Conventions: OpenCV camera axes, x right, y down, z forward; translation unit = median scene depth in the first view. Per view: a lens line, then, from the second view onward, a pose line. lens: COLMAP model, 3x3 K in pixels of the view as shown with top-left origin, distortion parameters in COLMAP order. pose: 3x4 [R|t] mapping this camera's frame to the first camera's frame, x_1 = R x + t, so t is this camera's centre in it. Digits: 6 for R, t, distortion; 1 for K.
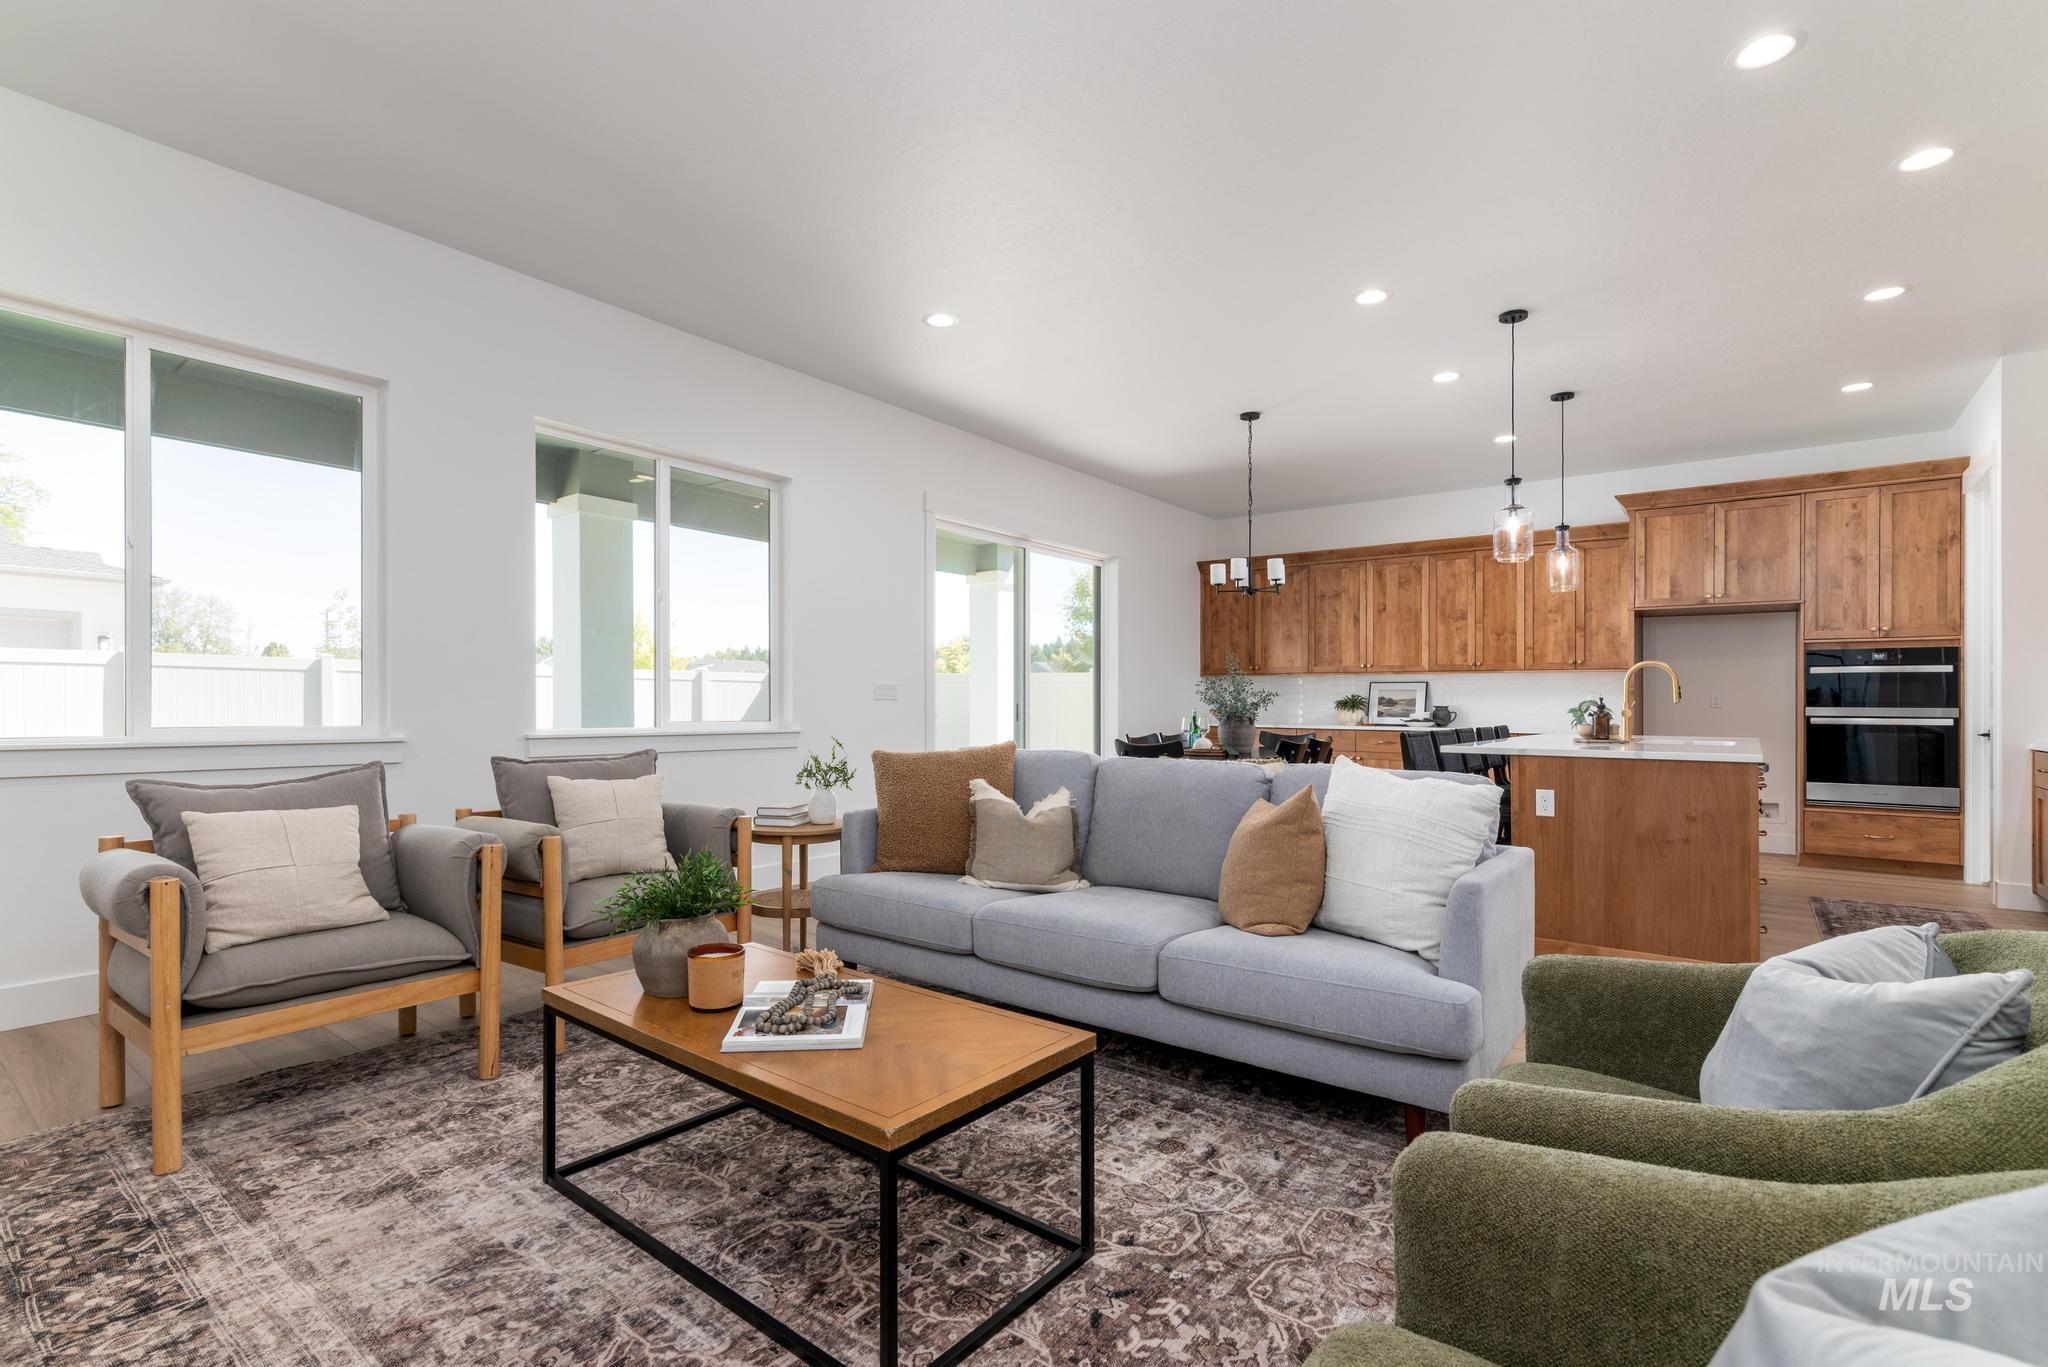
lens RADIAL K [[940.8, 0, 1015.2], [0, 940.8, 700.1], [0, 0, 1]] dist [0.003918, 0.000272]
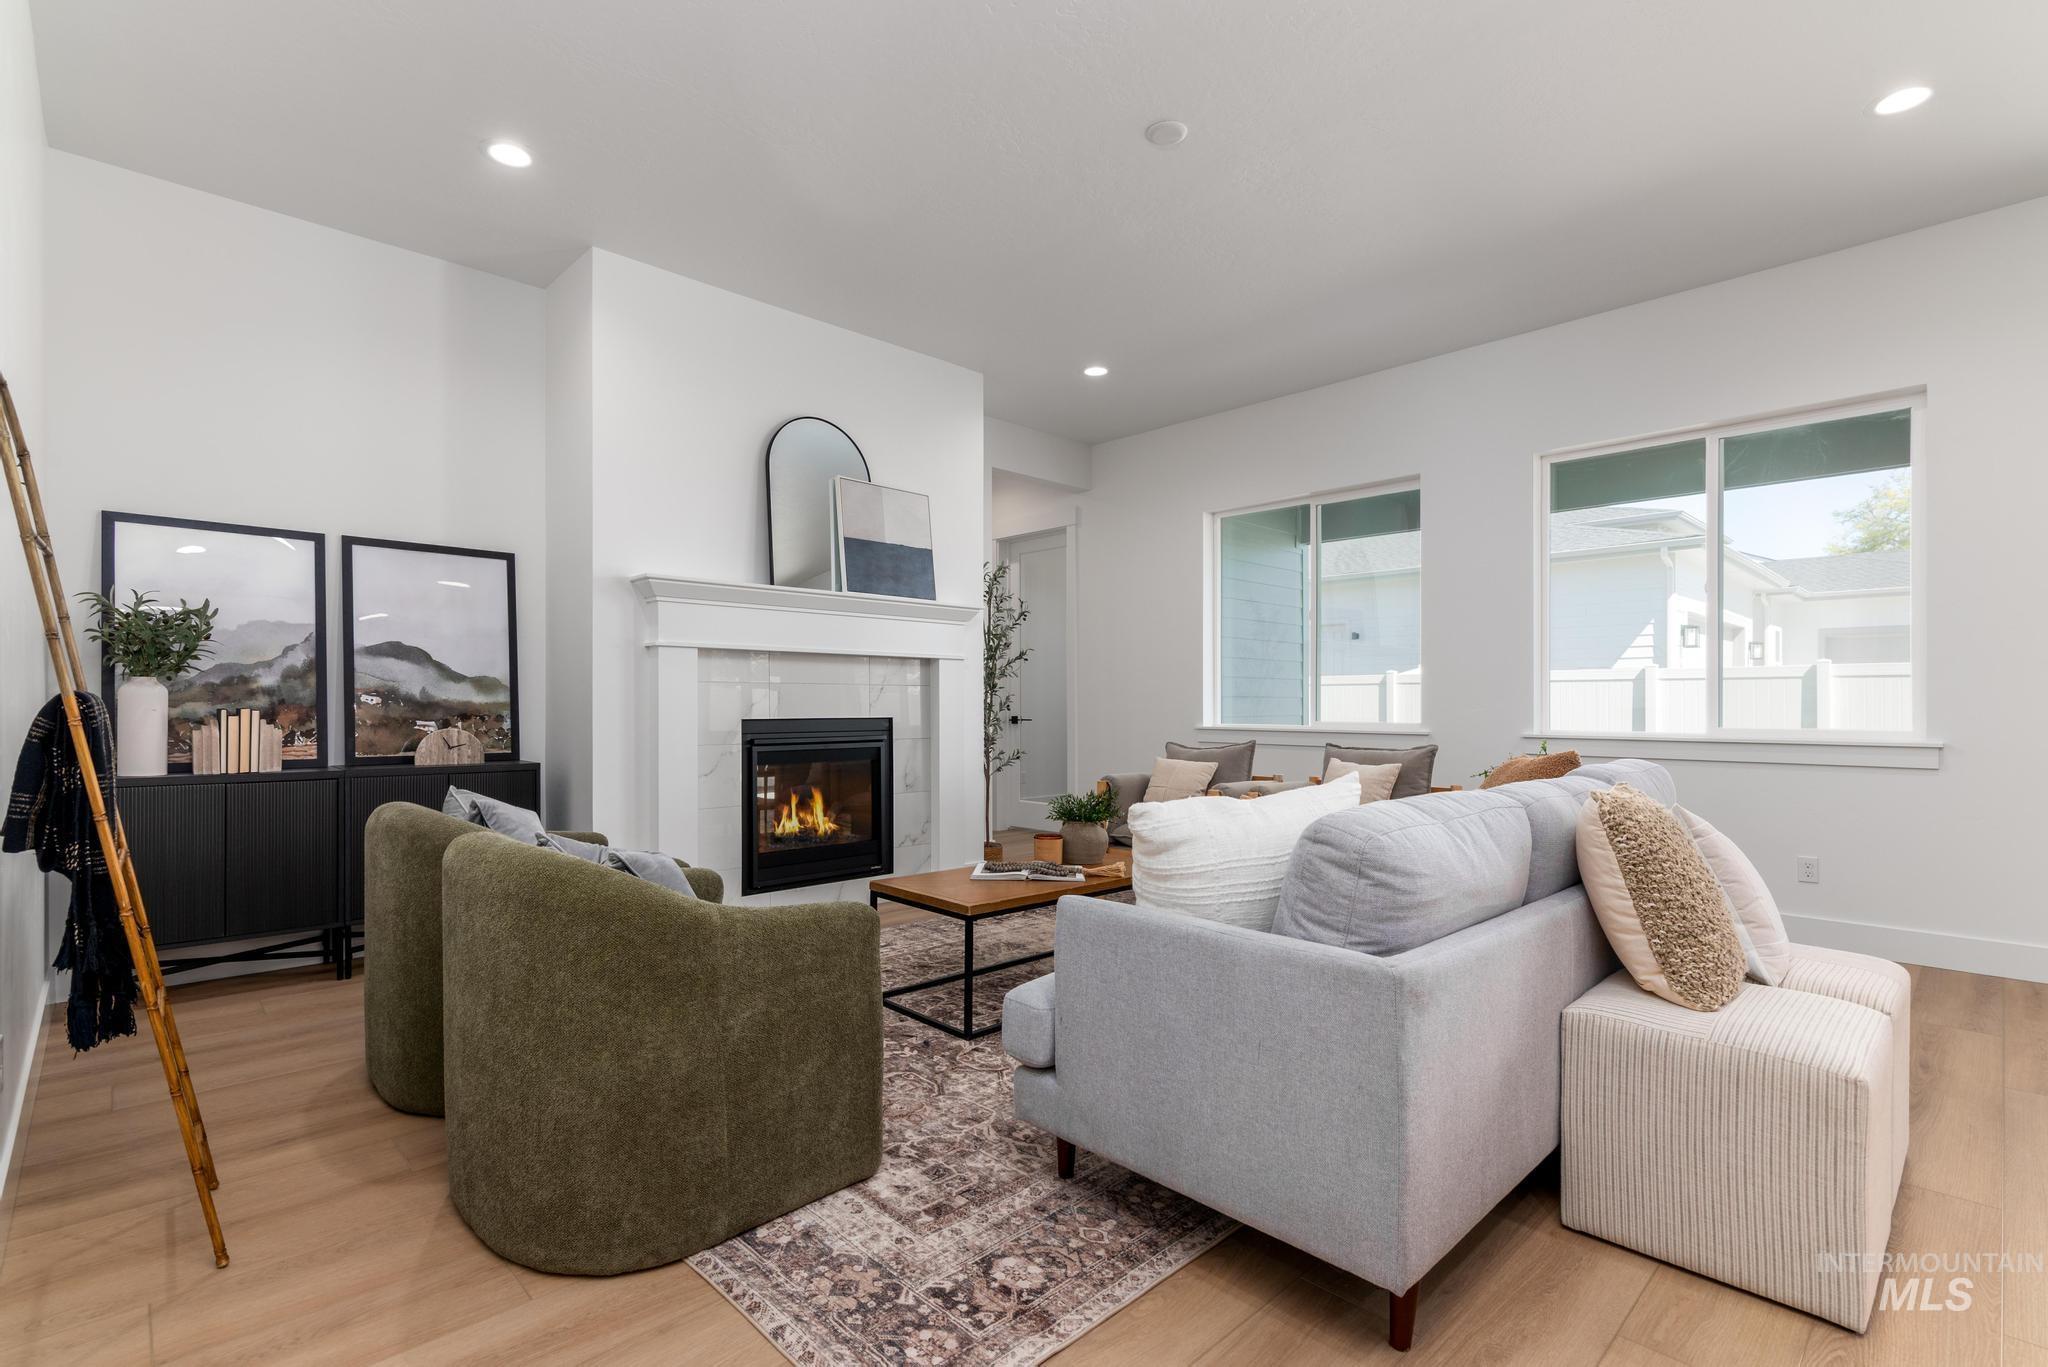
lens RADIAL K [[940.8, 0, 1017.0], [0, 940.8, 703.6], [0, 0, 1]] dist [0.003918, 0.000272]
pose [[-0.137747, -0.001511, -0.990466, 1.698153], [-0.001846, 0.999997, -0.001269, 0.006121], [0.990466, 0.001653, -0.137750, 1.318275]]
